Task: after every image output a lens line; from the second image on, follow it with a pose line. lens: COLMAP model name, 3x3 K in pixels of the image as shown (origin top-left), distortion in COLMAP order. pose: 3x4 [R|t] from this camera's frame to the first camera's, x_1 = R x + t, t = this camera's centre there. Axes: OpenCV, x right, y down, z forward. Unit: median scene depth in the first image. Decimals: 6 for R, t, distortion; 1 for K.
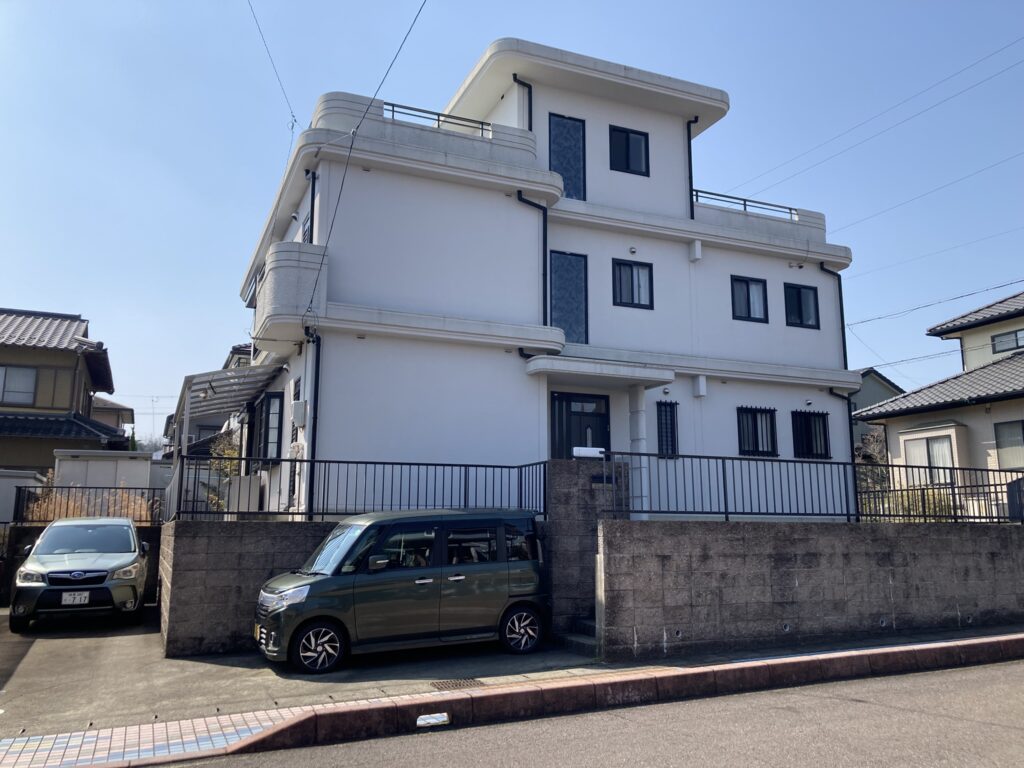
lens RADIAL K [[849.9, 0, 512.0], [0, 849.9, 384.0], [0, 0, 1]] dist [0.005528, 0.020710]
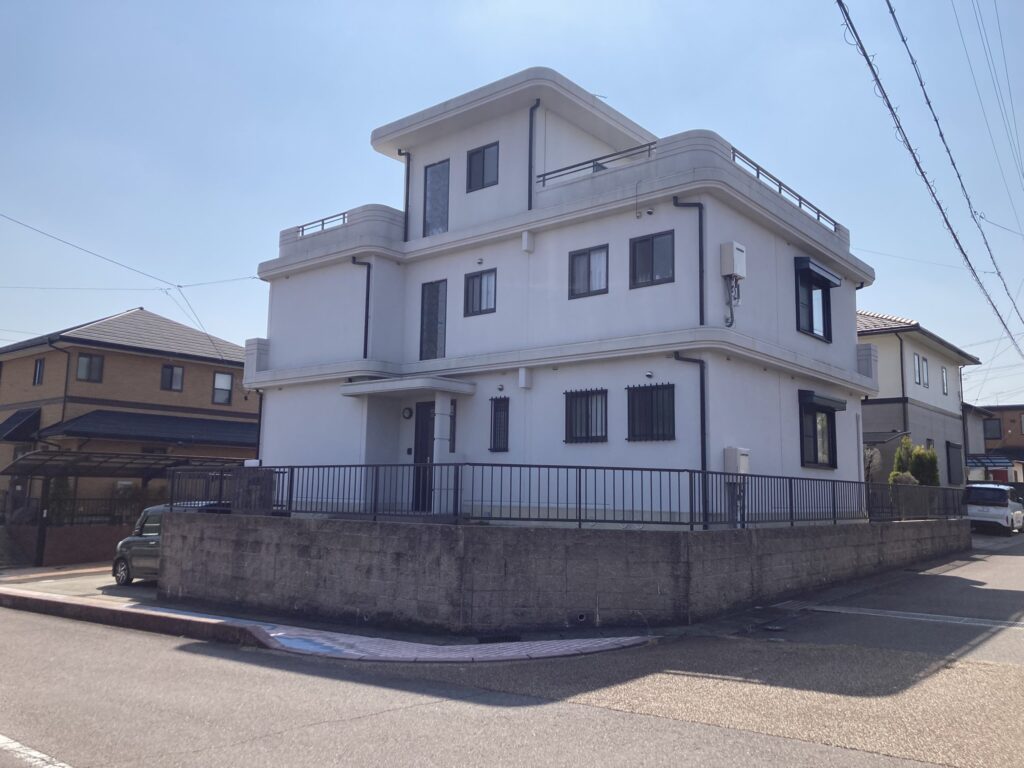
lens RADIAL K [[849.5, 0, 512.0], [0, 849.5, 384.0], [0, 0, 1]] dist [0.035421, -0.099067]
pose [[0.447604, -0.109406, -0.887514, 1.487145], [0.140460, 0.988769, -0.051049, 0.078843], [0.883131, -0.101810, 0.457945, 0.704624]]
